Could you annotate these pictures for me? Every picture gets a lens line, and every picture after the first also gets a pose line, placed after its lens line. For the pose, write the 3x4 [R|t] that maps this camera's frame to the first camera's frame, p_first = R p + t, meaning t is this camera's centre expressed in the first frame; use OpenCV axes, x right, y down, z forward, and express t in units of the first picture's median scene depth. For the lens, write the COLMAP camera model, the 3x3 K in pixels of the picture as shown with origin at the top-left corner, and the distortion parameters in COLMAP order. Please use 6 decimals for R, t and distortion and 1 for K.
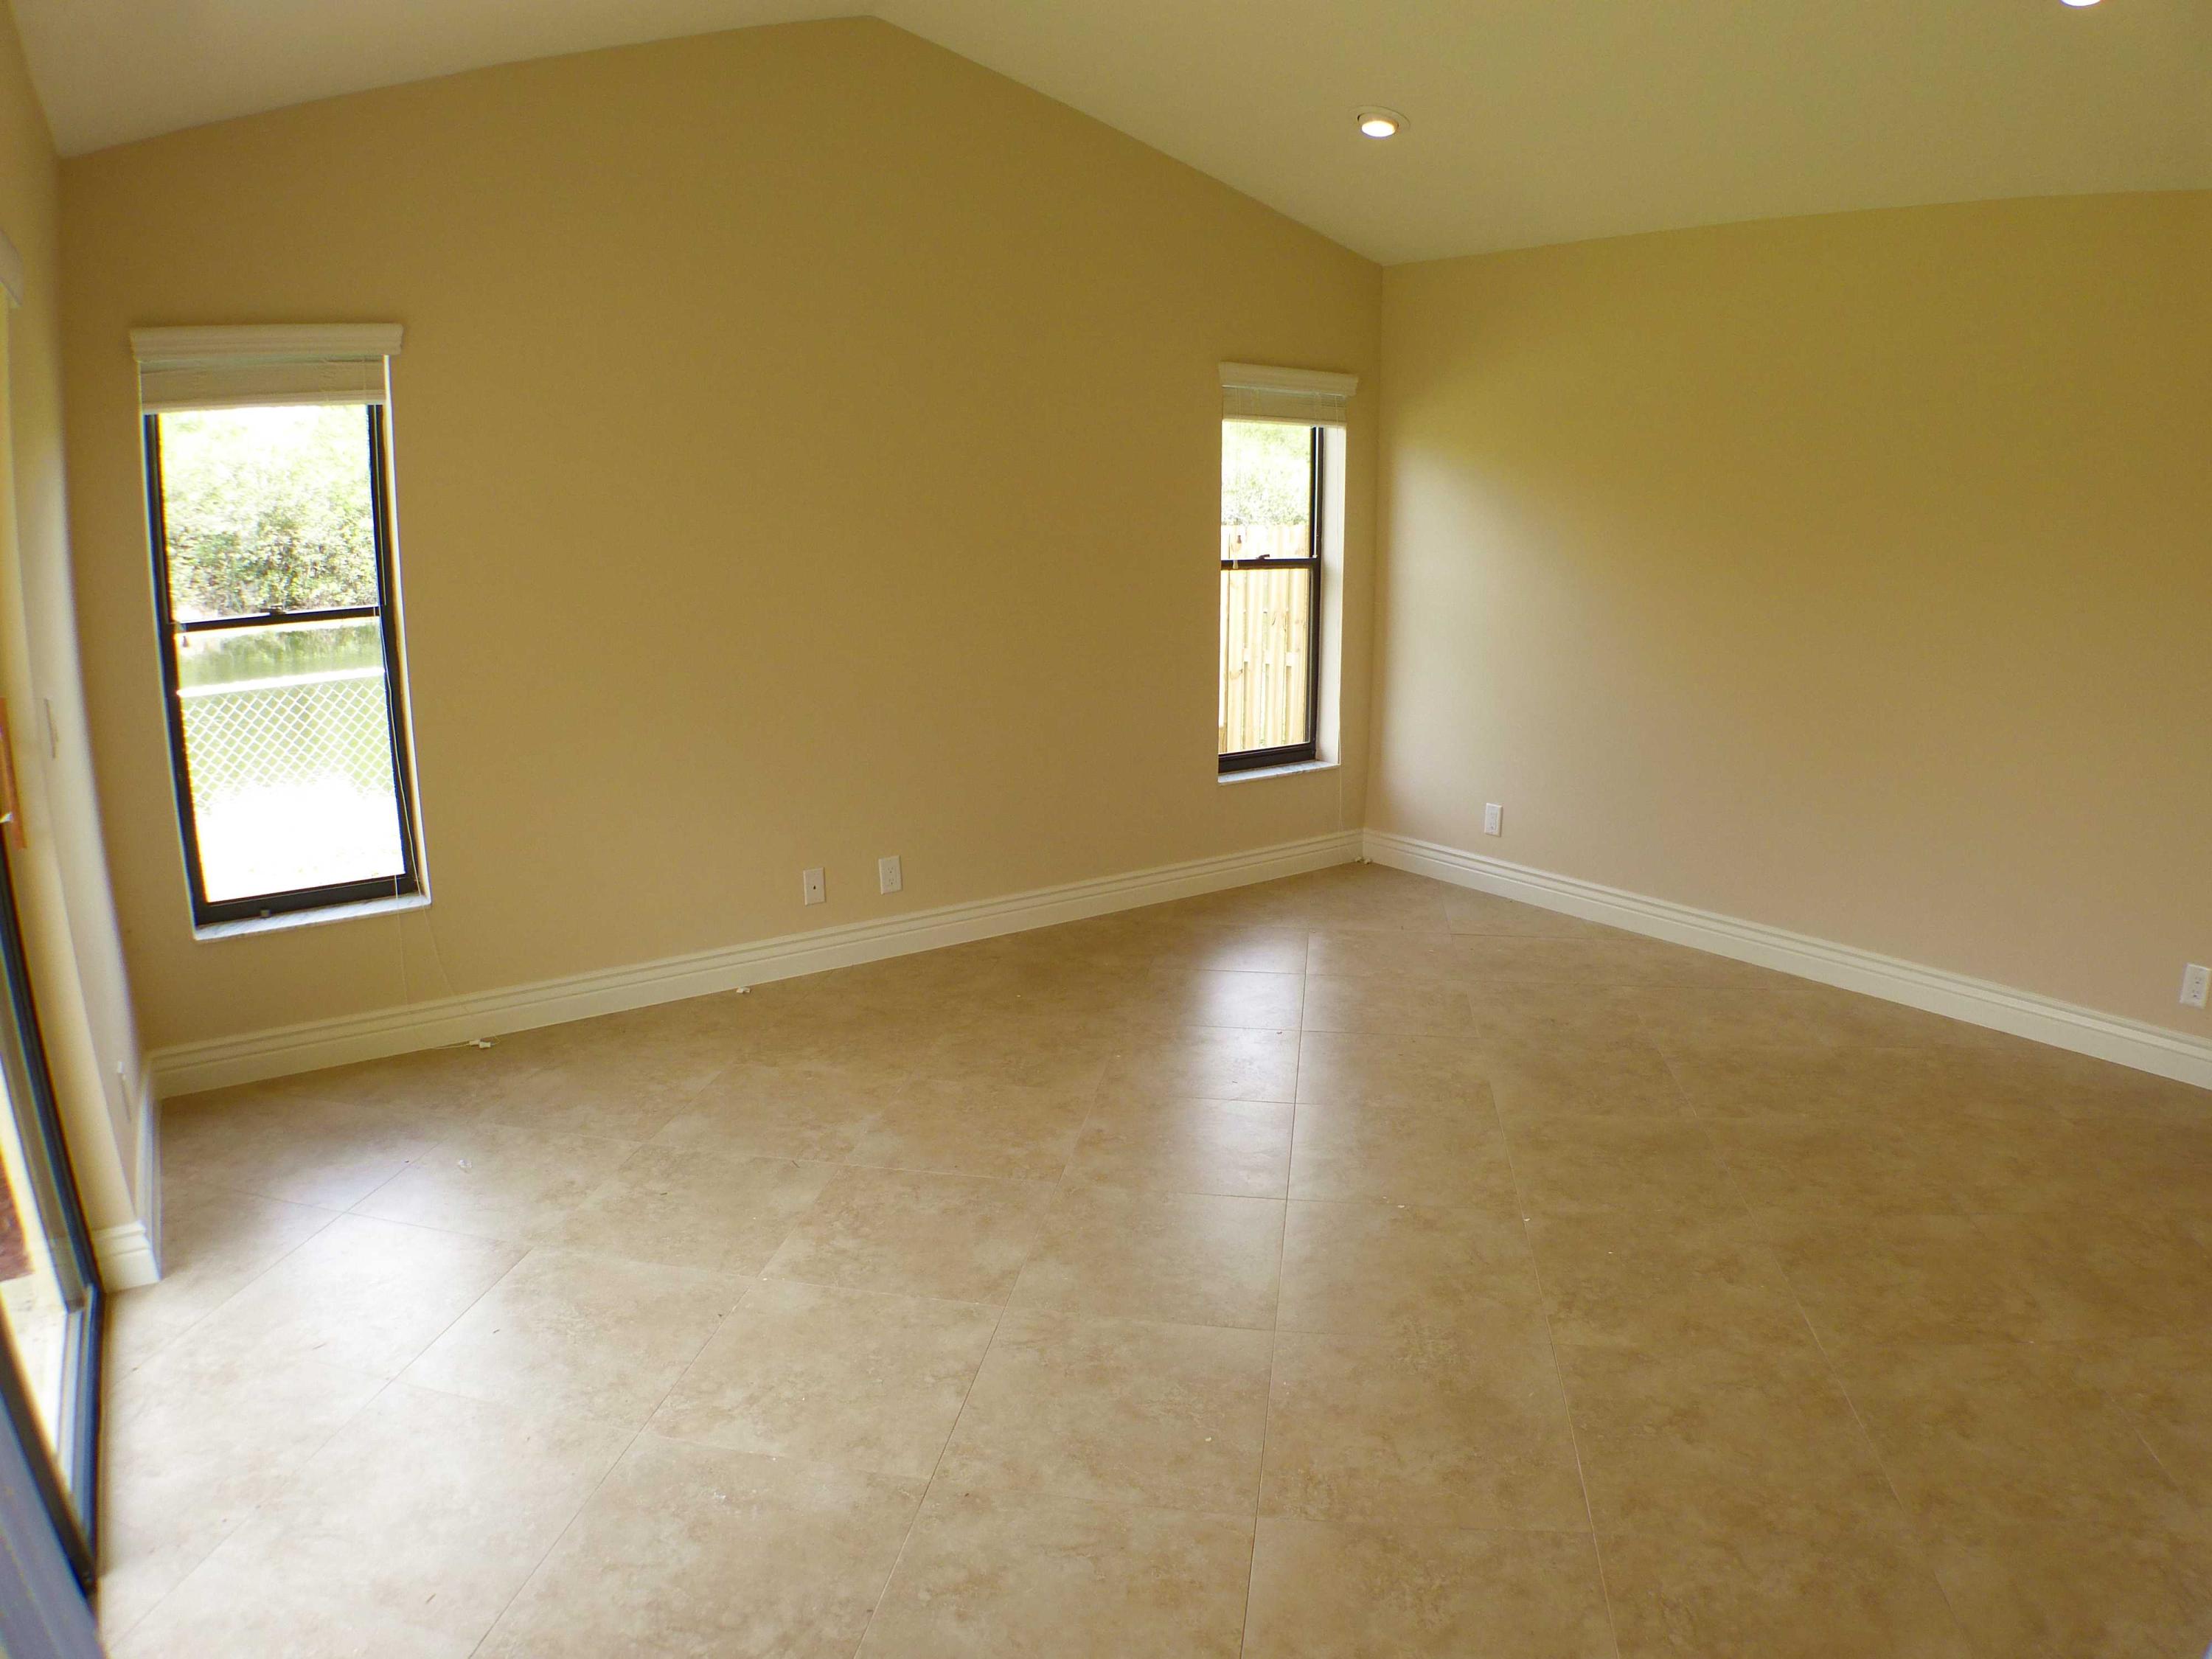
lens RADIAL K [[1366.7, 0, 1092.7], [0, 1366.7, 825.2], [0, 0, 1]] dist [-0.212615, 0.045348]
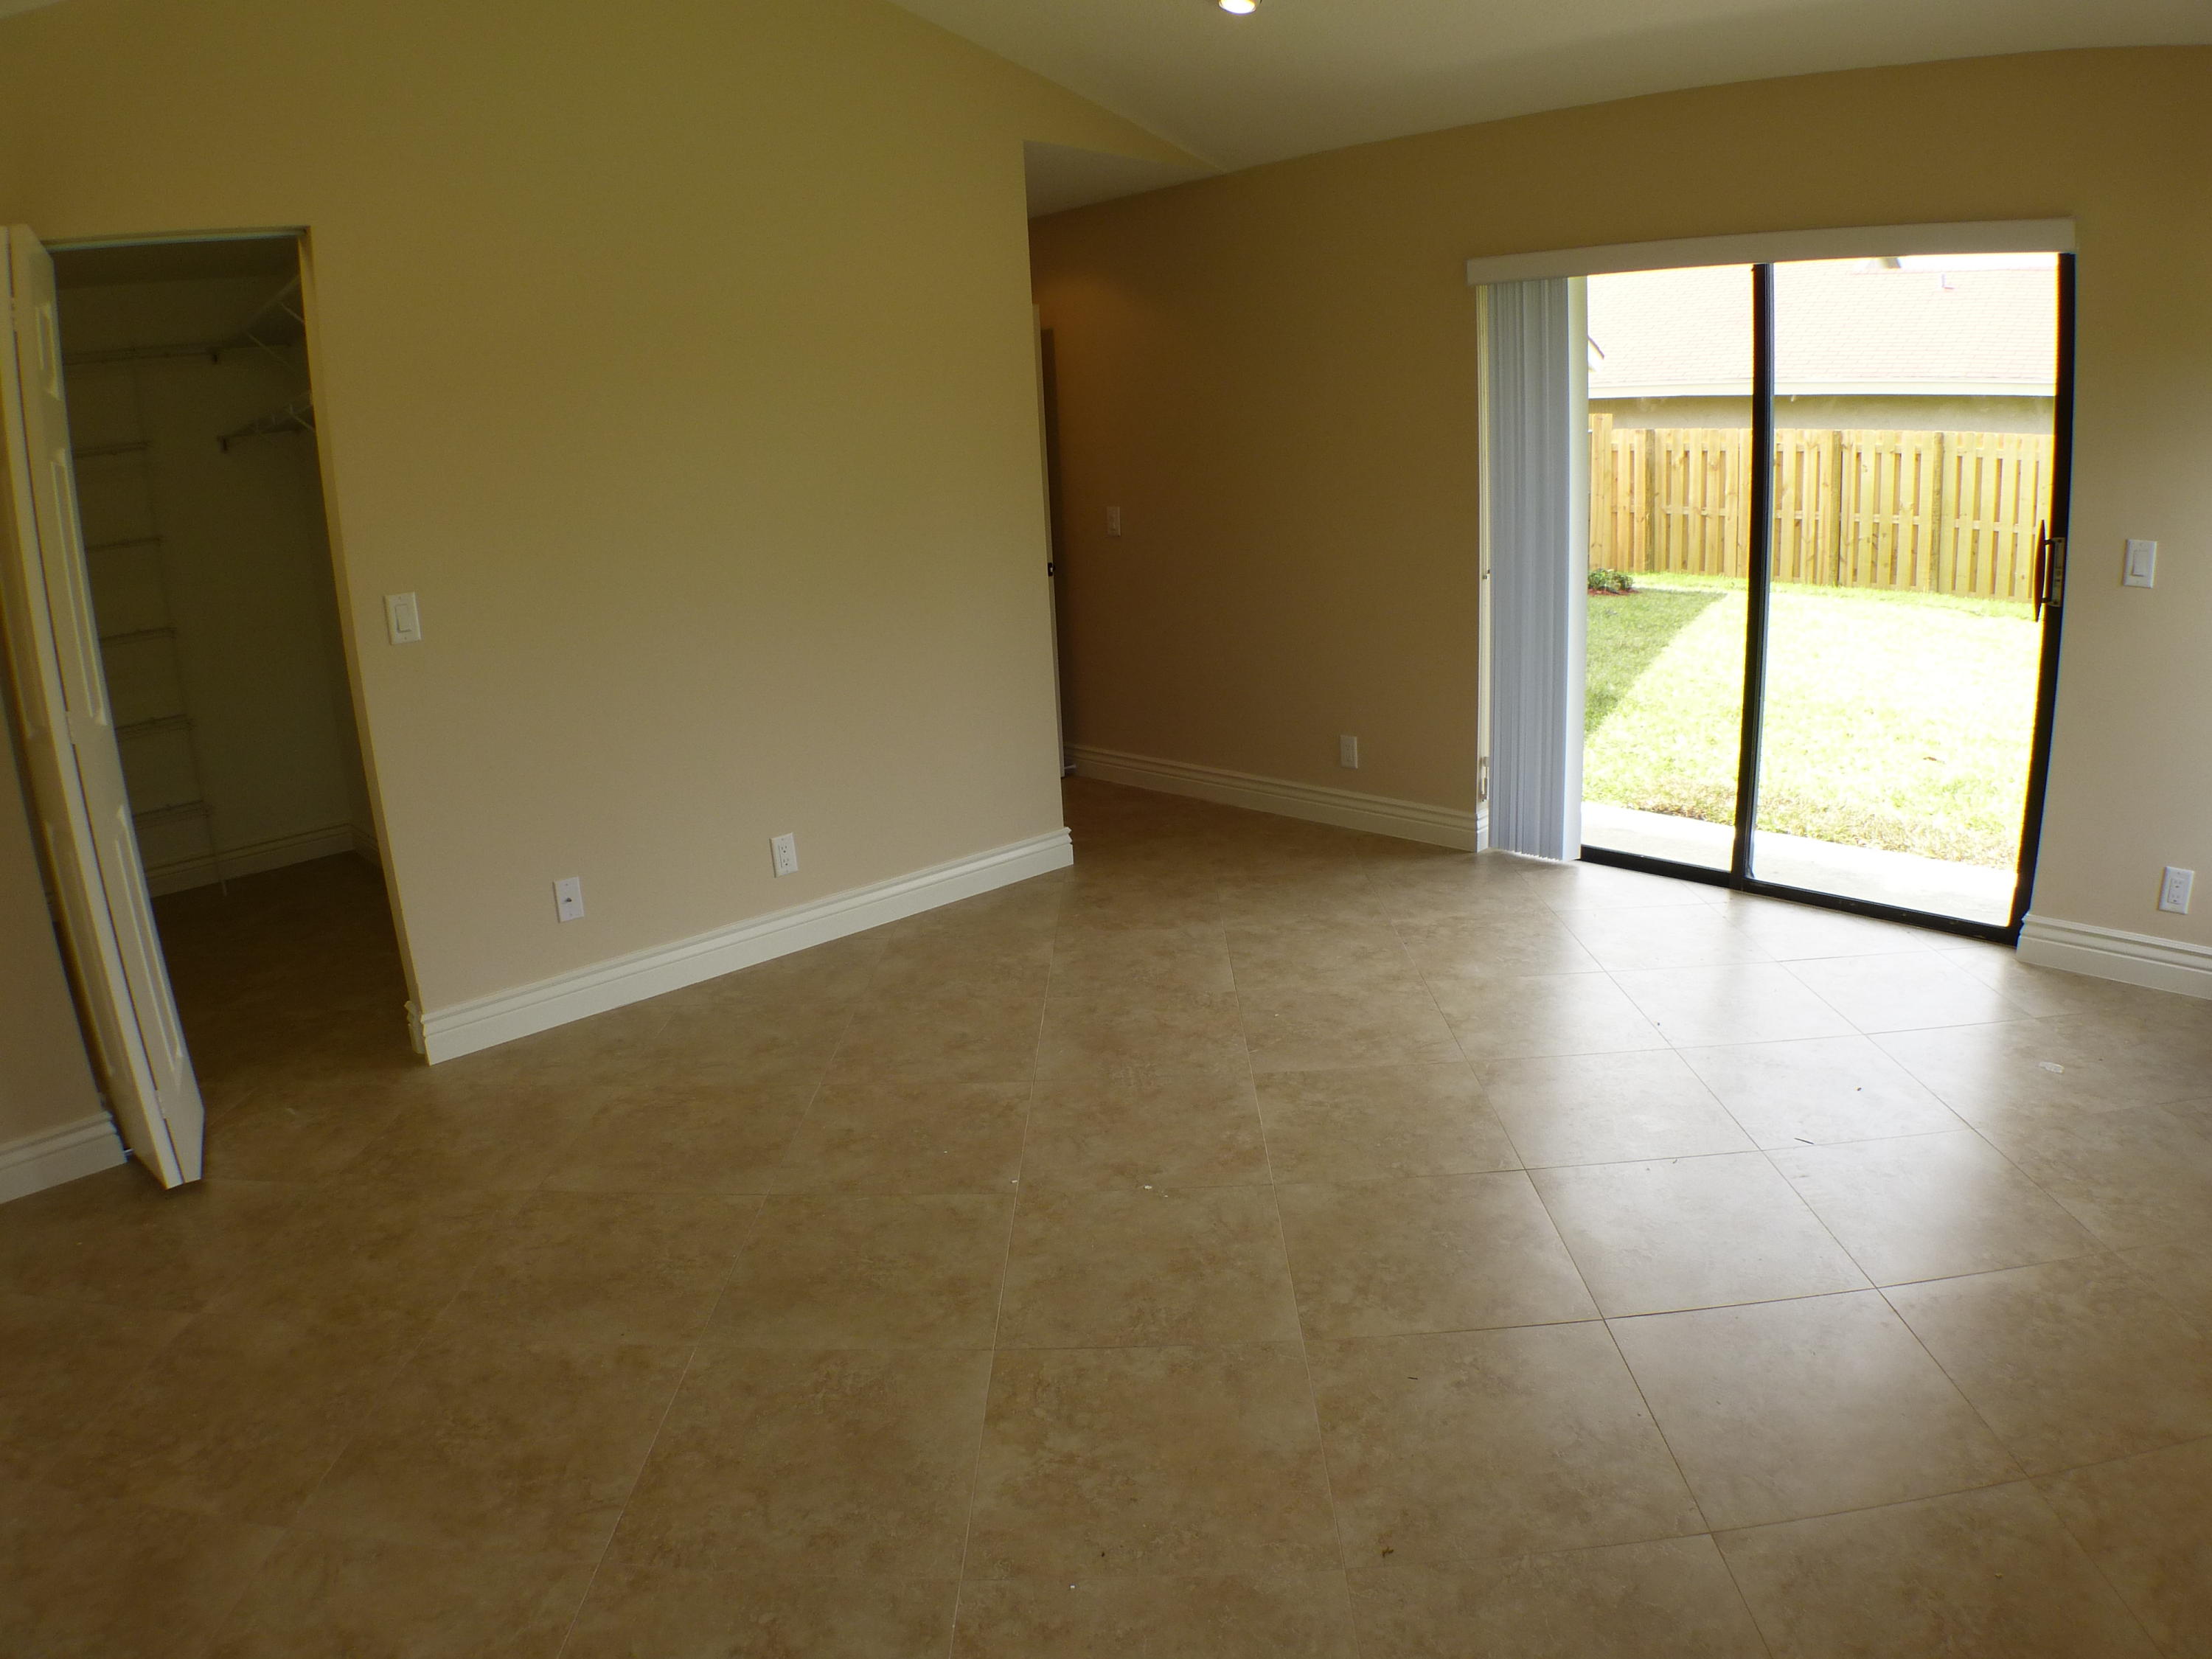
lens RADIAL K [[1366.7, 0, 1092.7], [0, 1366.7, 825.2], [0, 0, 1]] dist [-0.212615, 0.045348]
pose [[-0.987369, 0.093097, -0.128199, 0.448233], [0.021941, 0.881701, 0.471297, -0.454092], [0.156909, 0.462532, -0.872608, 2.066607]]
